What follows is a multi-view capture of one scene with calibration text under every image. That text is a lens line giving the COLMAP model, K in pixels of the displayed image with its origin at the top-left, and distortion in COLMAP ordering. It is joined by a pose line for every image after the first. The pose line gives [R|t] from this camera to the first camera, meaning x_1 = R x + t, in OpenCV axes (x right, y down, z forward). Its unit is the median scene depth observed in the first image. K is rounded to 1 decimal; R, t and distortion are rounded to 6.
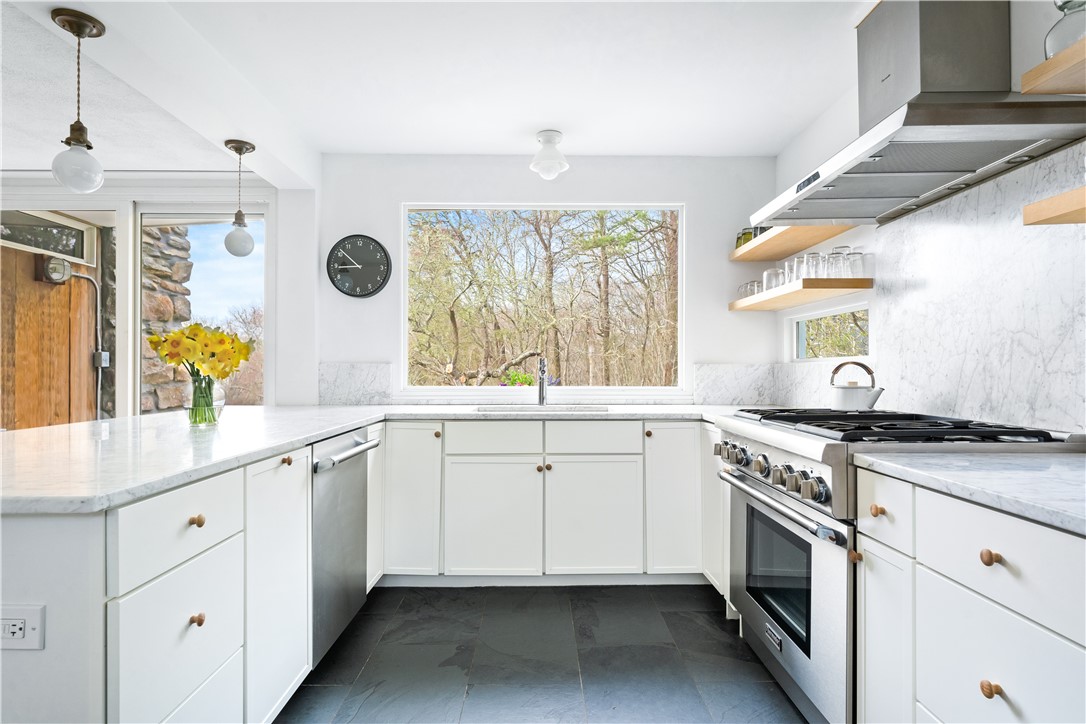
lens RADIAL K [[583.3, 0, 539.8], [0, 583.3, 362.9], [0, 0, 1]] dist [0.002594, -0.000525]
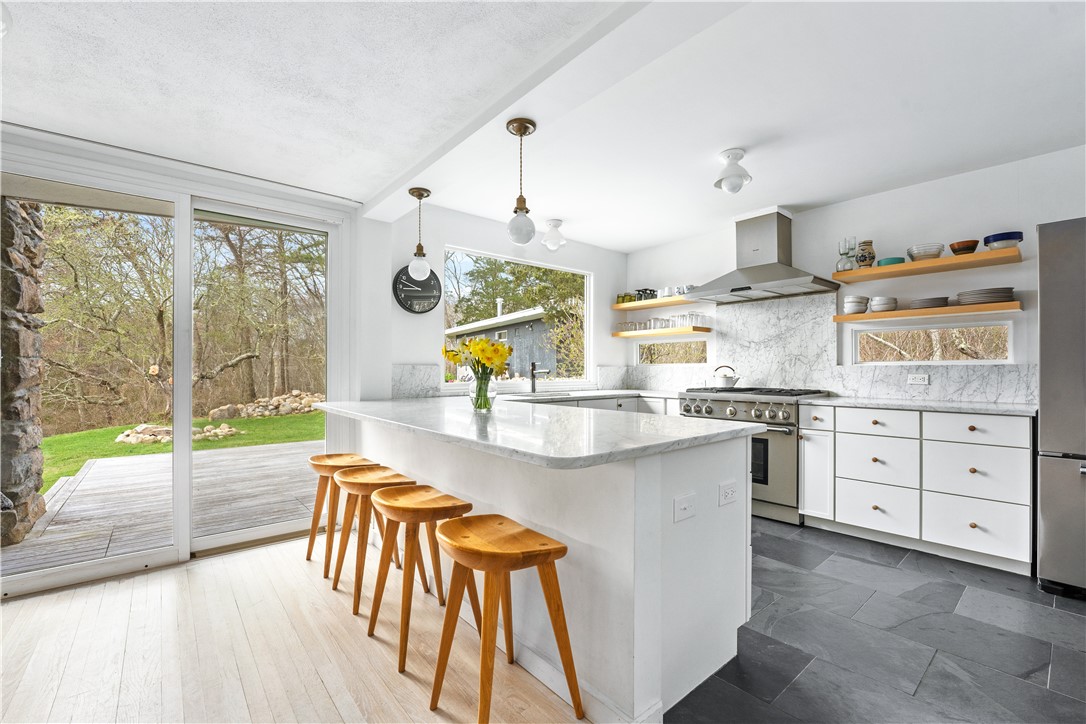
lens RADIAL K [[462.2, 0, 545.1], [0, 462.2, 365.1], [0, 0, 1]] dist [-0.019263, -0.000534]
pose [[0.764798, 0.005412, 0.644247, -0.936169], [-0.004652, 0.999985, -0.002877, 0.002605], [-0.644253, -0.000796, 0.764812, 0.065551]]
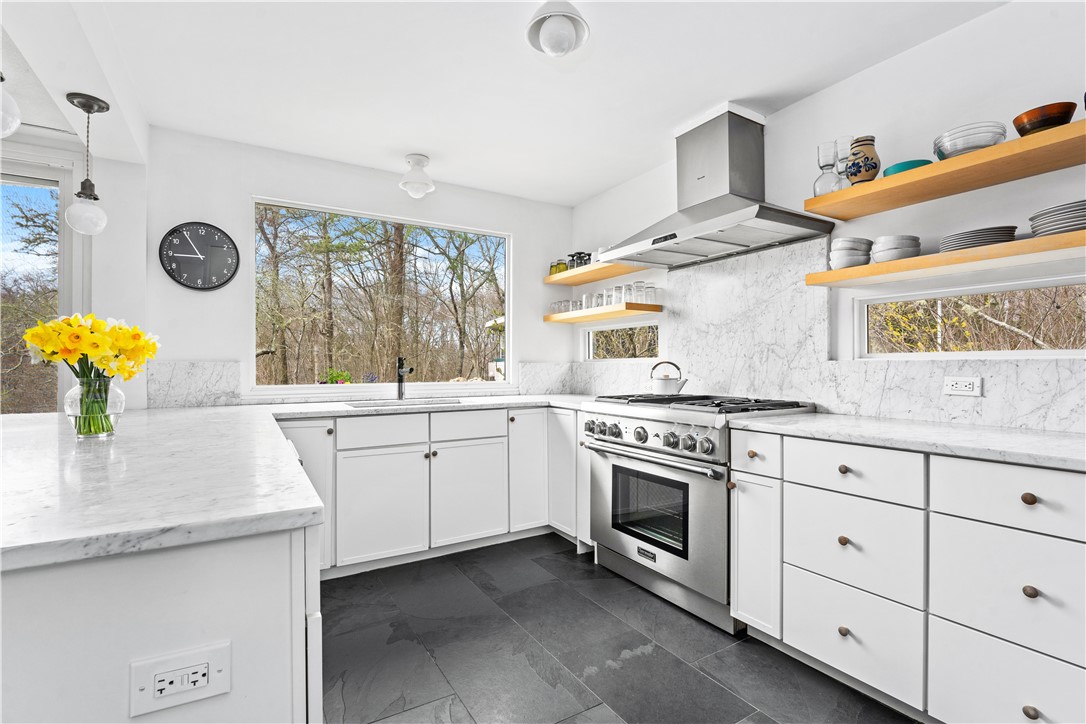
lens RADIAL K [[506.5, 0, 543.0], [0, 506.5, 363.4], [0, 0, 1]] dist [-0.011082, -0.001199]
pose [[0.858999, 0.000570, 0.511976, -0.317030], [-0.002634, 0.999991, 0.003306, -0.000598], [-0.511970, -0.004188, 0.858993, 0.046490]]
